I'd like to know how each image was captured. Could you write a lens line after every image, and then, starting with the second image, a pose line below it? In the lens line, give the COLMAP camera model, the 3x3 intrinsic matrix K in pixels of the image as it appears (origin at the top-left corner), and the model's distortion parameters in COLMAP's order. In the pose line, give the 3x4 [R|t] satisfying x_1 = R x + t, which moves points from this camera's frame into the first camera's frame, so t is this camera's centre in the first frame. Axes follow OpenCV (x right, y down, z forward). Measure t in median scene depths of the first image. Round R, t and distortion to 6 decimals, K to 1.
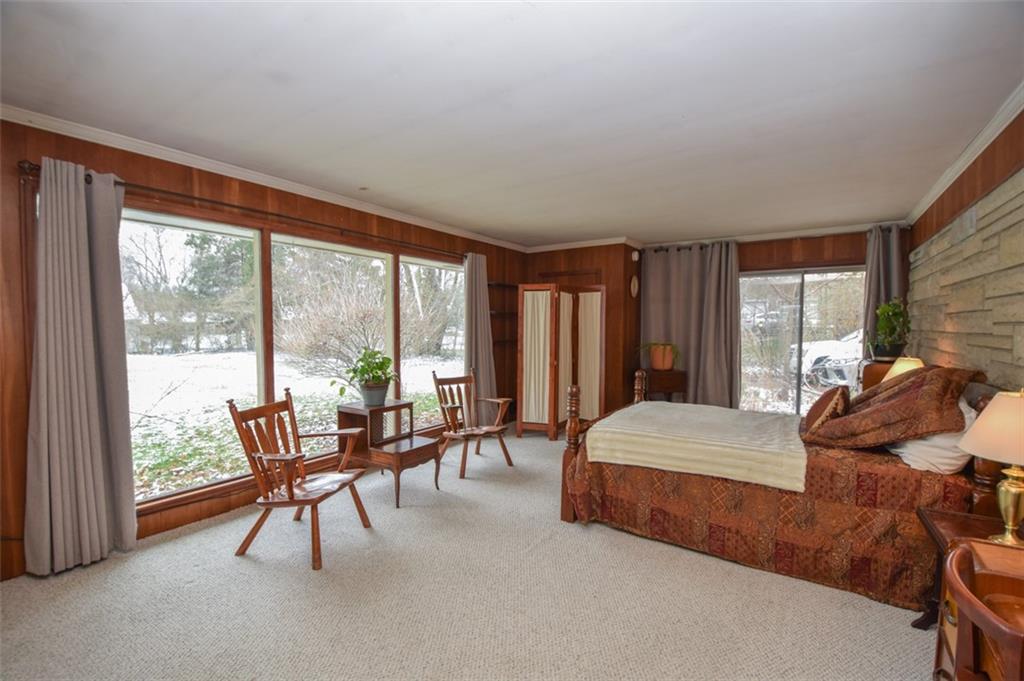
lens RADIAL K [[439.4, 0, 512.0], [0, 439.4, 349.1], [0, 0, 1]] dist [-0.017057, -0.003545]
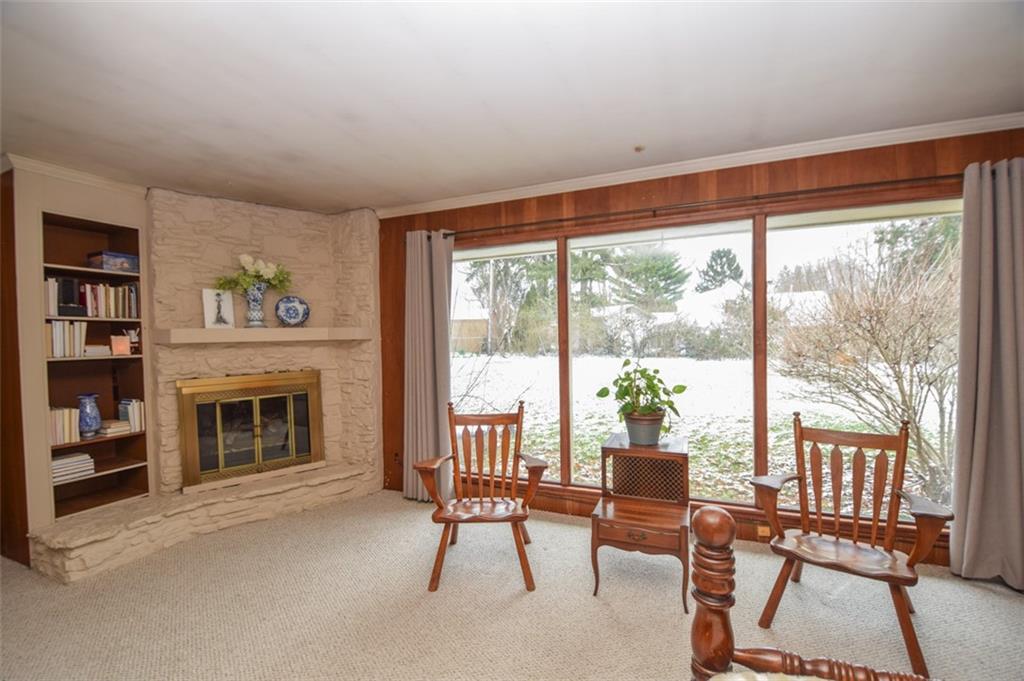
lens RADIAL K [[439.4, 0, 507.7], [0, 439.4, 344.9], [0, 0, 1]] dist [-0.017057, -0.003545]
pose [[0.196421, 0.011986, -0.980446, 0.386011], [-0.028915, 0.999561, 0.006427, -0.036608], [0.980093, 0.027088, 0.196682, 0.705603]]
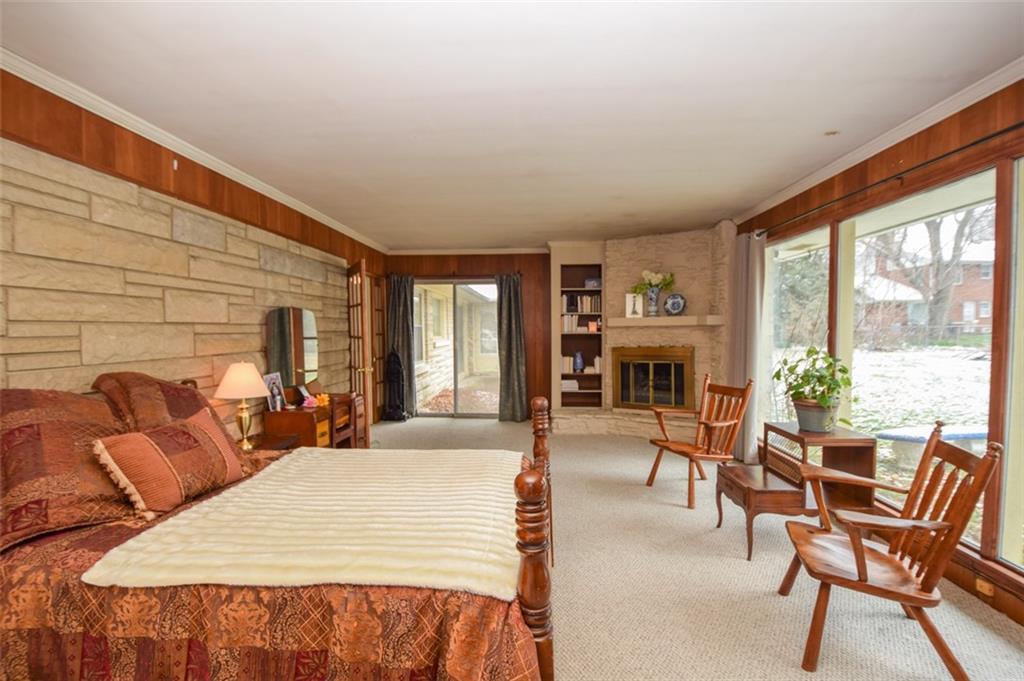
lens RADIAL K [[439.4, 0, 508.7], [0, 439.4, 341.2], [0, 0, 1]] dist [-0.017057, -0.003545]
pose [[-0.853230, 0.019336, -0.521176, 0.552750], [-0.019263, 0.997462, 0.068544, -0.066690], [0.521179, 0.068523, -0.850692, 1.483641]]
